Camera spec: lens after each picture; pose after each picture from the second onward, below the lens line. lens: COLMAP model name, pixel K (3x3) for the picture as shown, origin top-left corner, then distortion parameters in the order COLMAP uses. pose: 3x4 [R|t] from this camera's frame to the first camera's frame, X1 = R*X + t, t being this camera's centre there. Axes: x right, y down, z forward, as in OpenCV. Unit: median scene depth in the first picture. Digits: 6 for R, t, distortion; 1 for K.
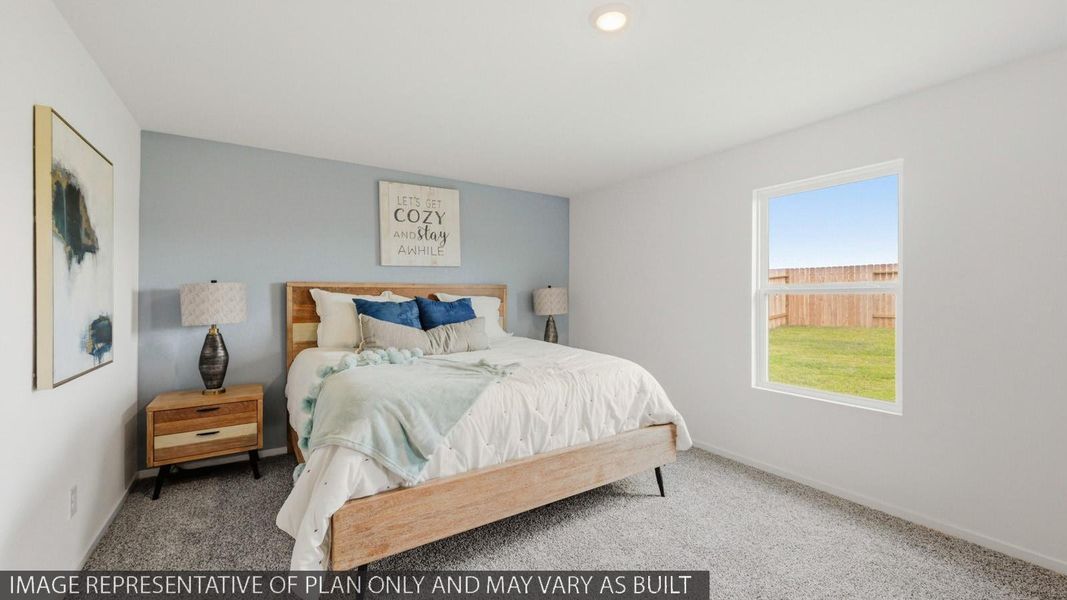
lens RADIAL K [[423.6, 0, 535.3], [0, 423.6, 300.1], [0, 0, 1]] dist [-0.000266, 0.000022]
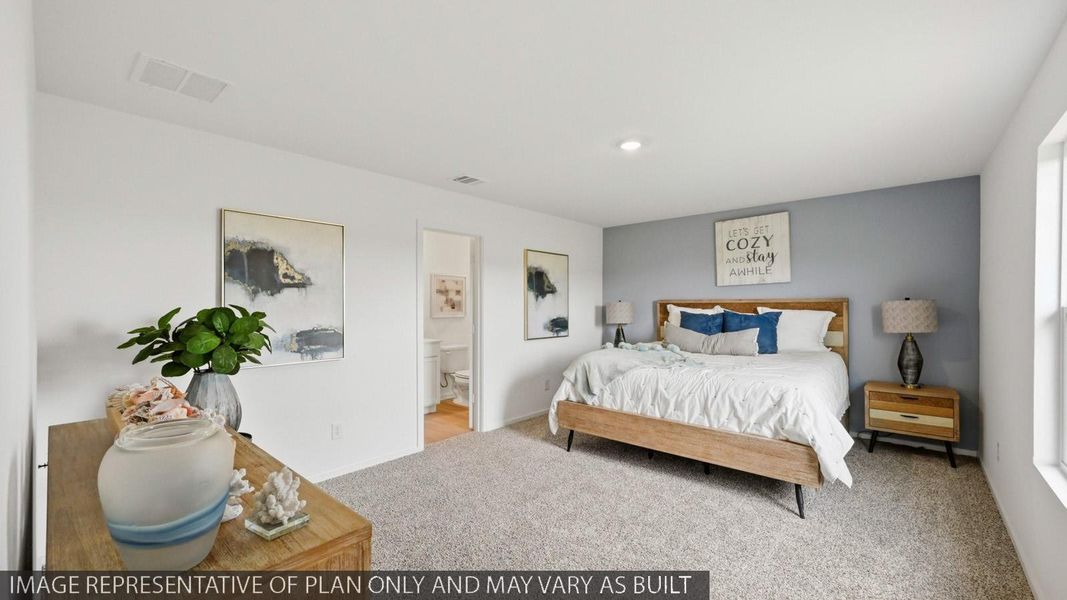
lens RADIAL K [[423.6, 0, 535.3], [0, 423.6, 300.1], [0, 0, 1]] dist [-0.000266, 0.000022]
pose [[0.267717, -0.009203, -0.963454, 0.868661], [-0.003970, 0.999935, -0.010655, -0.023761], [0.963489, 0.006677, 0.267664, 0.108714]]
